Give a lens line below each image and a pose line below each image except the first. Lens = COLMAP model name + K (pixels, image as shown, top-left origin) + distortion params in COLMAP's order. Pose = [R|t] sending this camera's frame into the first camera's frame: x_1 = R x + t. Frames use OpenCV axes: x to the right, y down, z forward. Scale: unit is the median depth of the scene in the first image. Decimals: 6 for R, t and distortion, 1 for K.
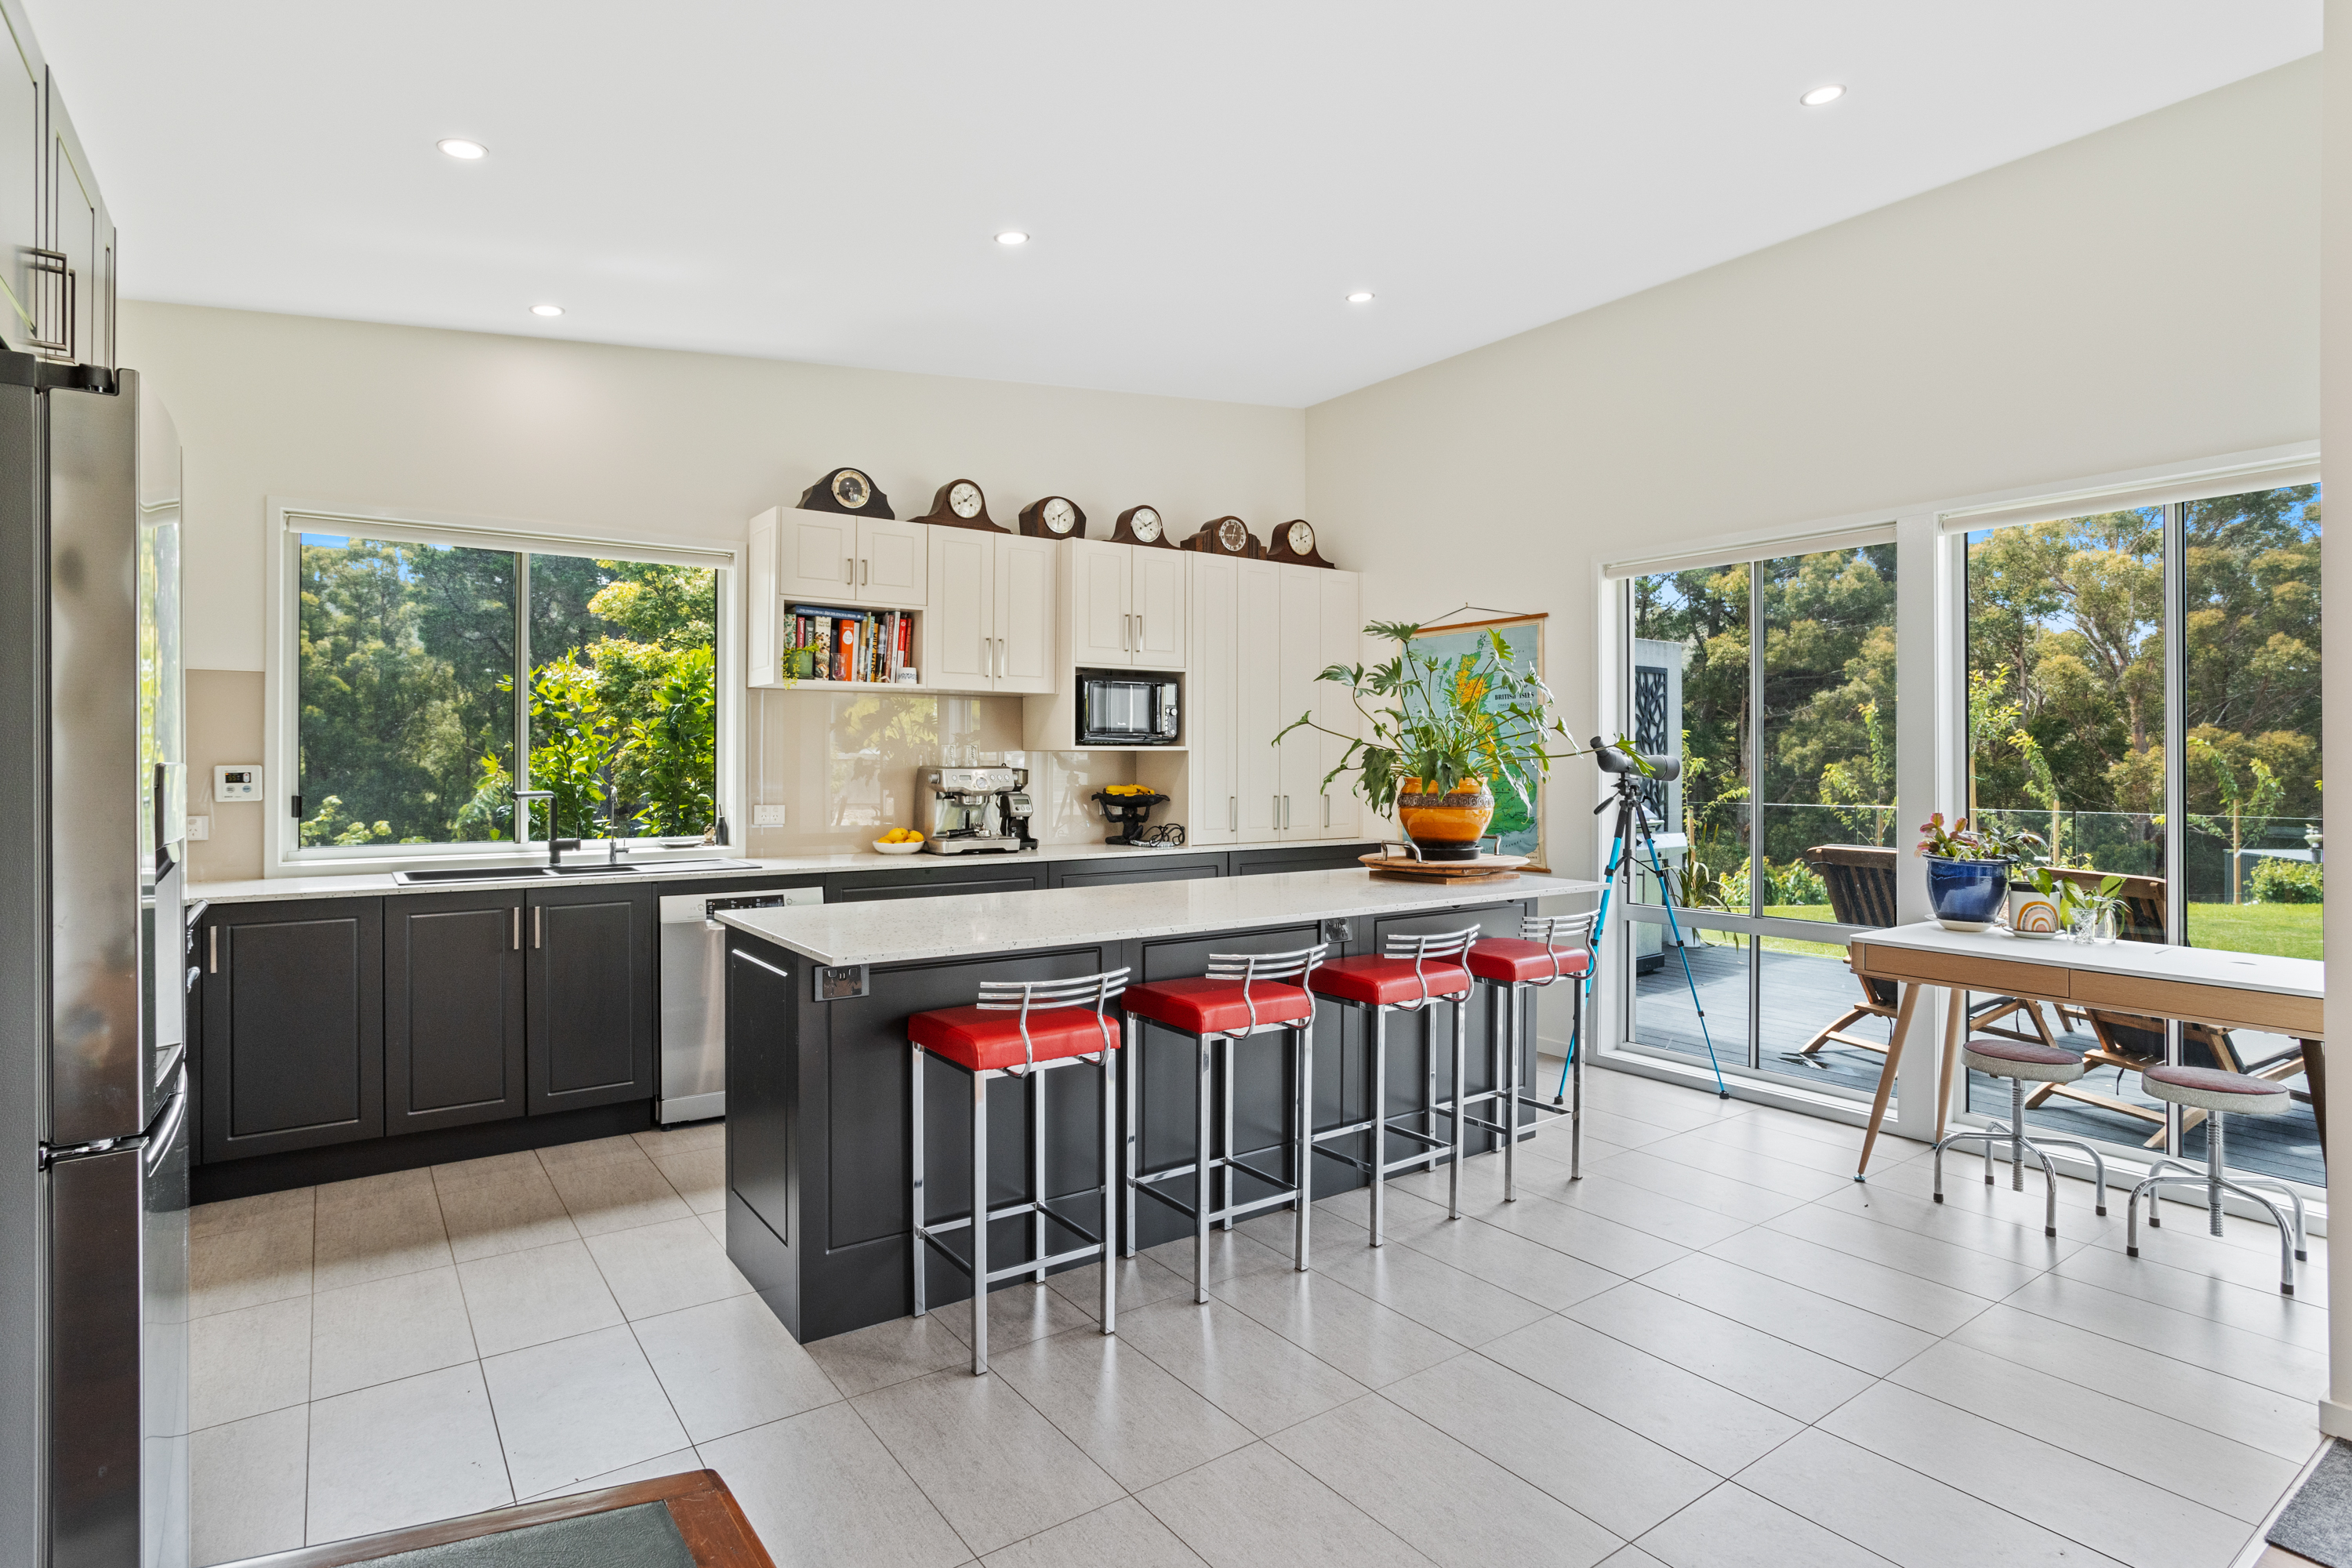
lens RADIAL K [[1184.4, 0, 1211.7], [0, 1184.4, 750.8], [0, 0, 1]] dist [-0.030952, 0.014006]
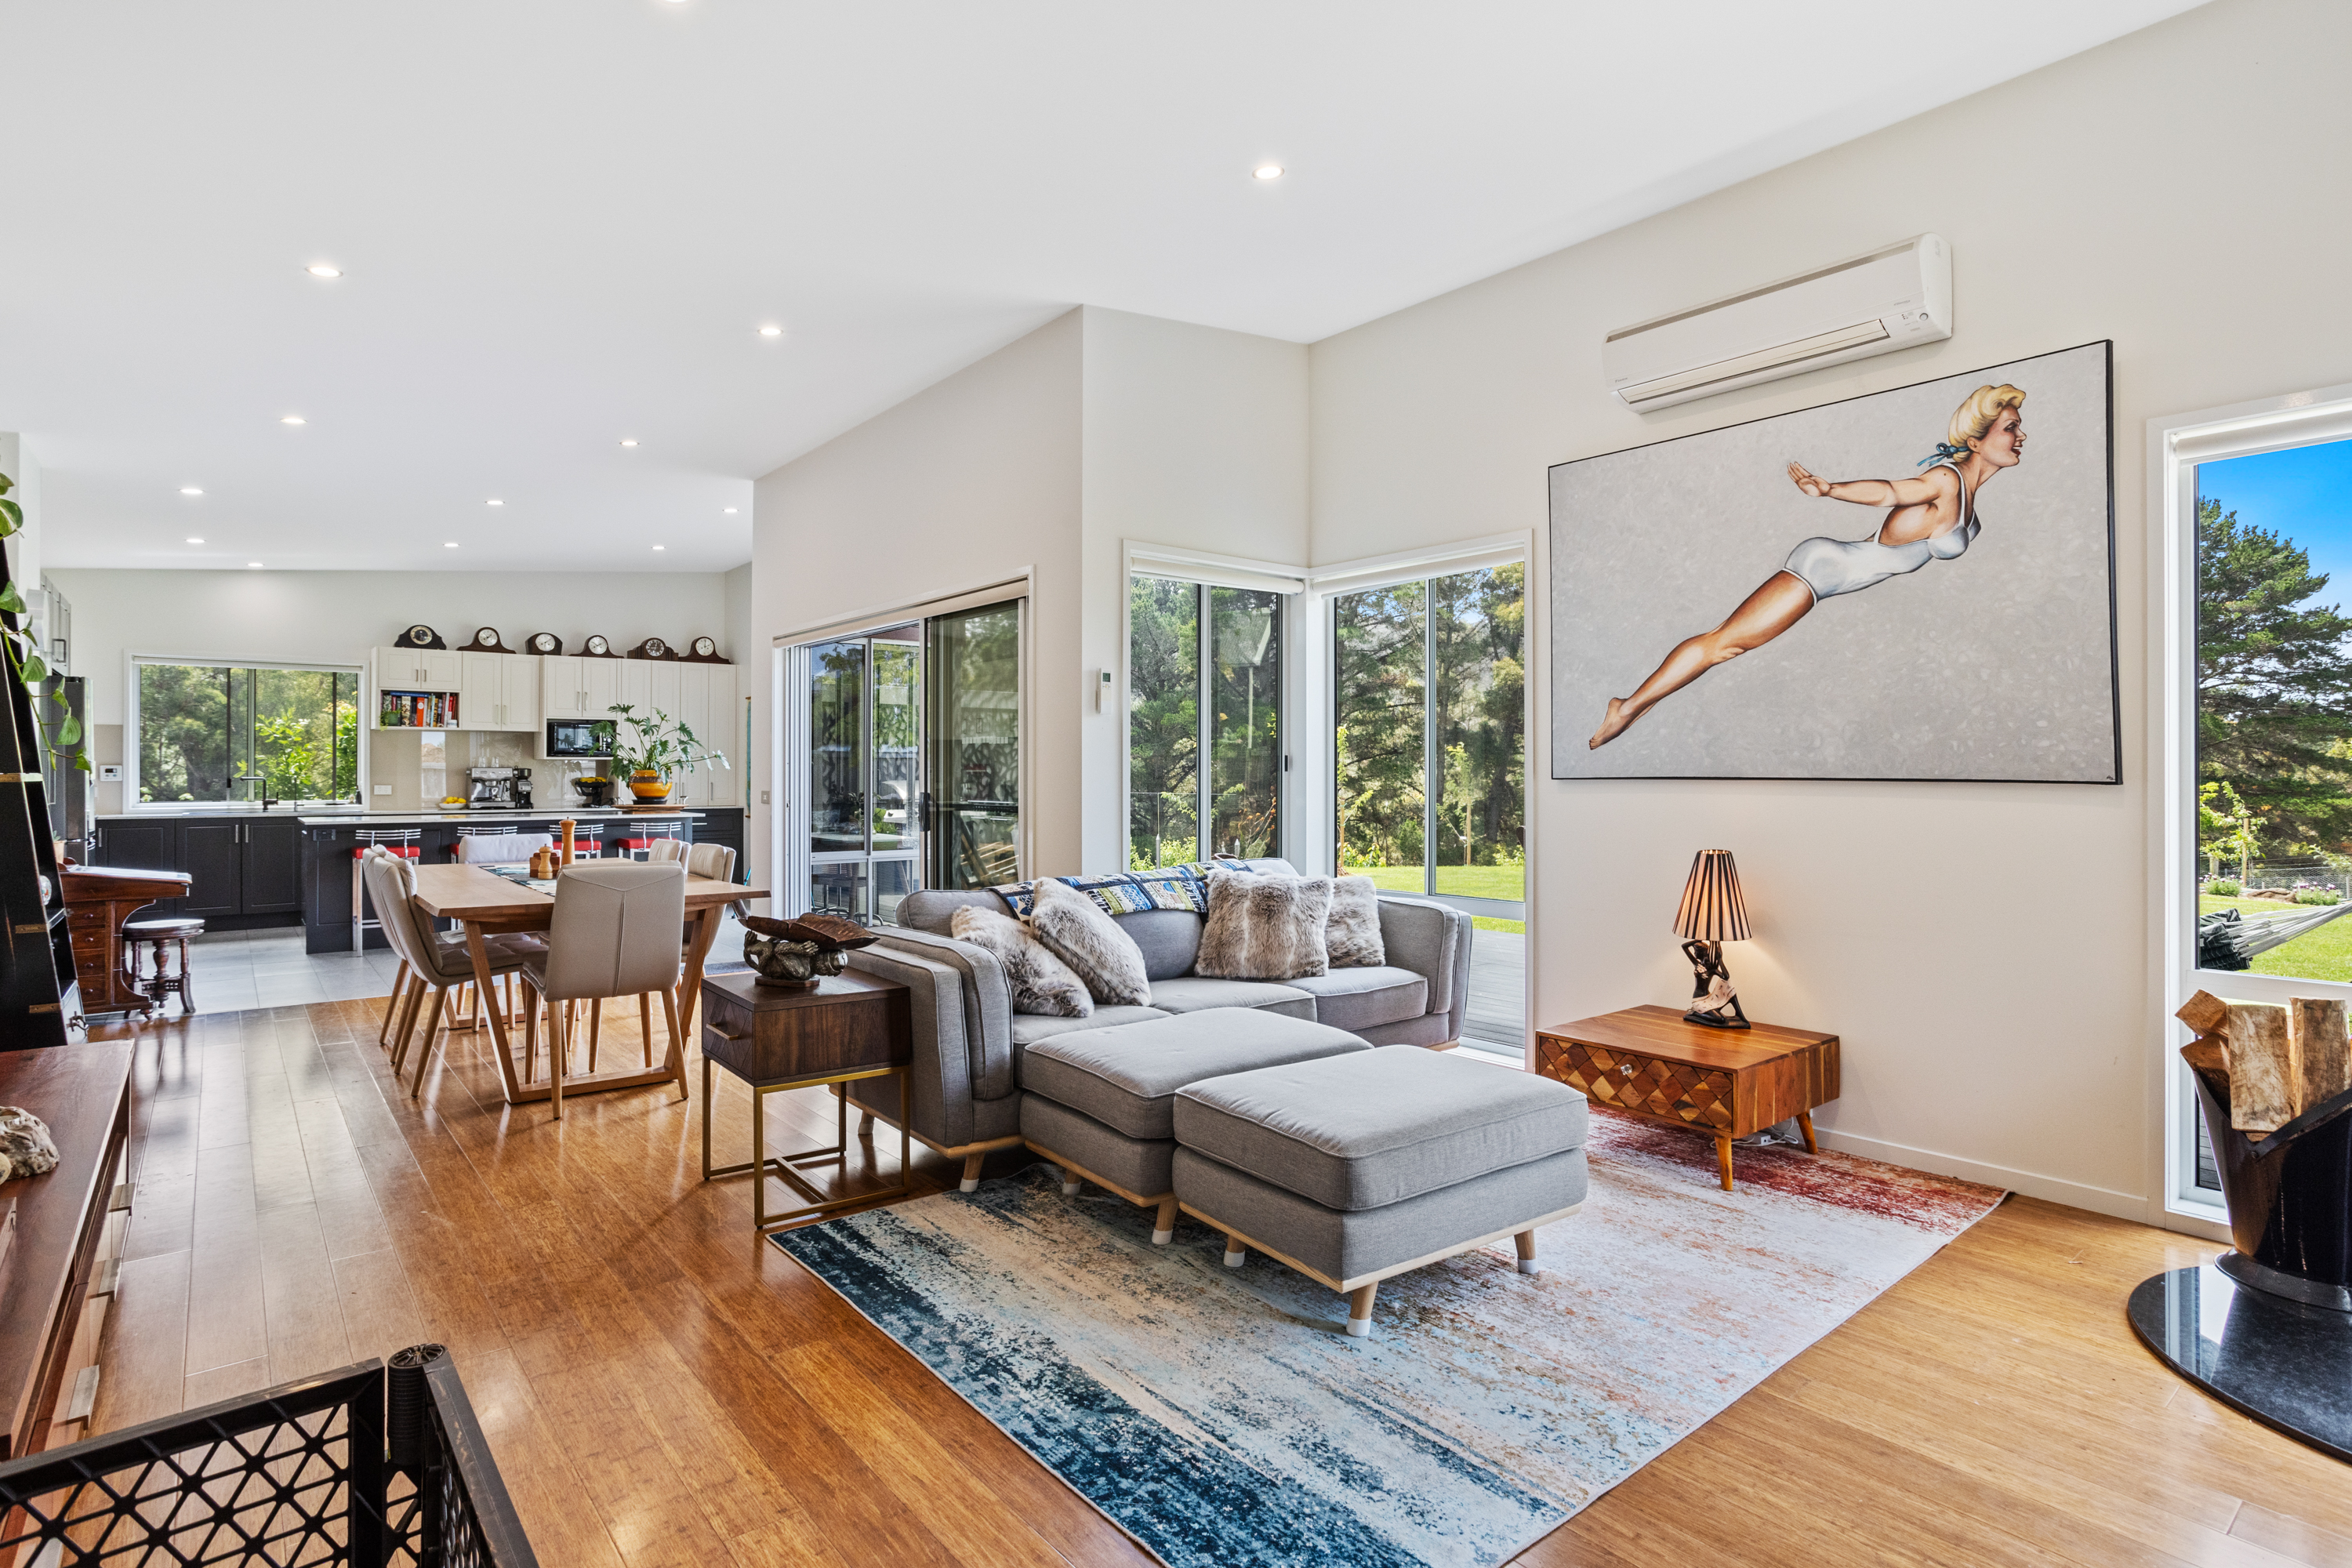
lens RADIAL K [[1184.4, 0, 1243.1], [0, 1184.4, 755.3], [0, 0, 1]] dist [-0.030952, 0.014006]
pose [[0.997232, -0.001562, 0.074342, 0.956887], [0.001944, 0.999985, -0.005068, 0.005548], [-0.074333, 0.005198, 0.997220, -1.140661]]
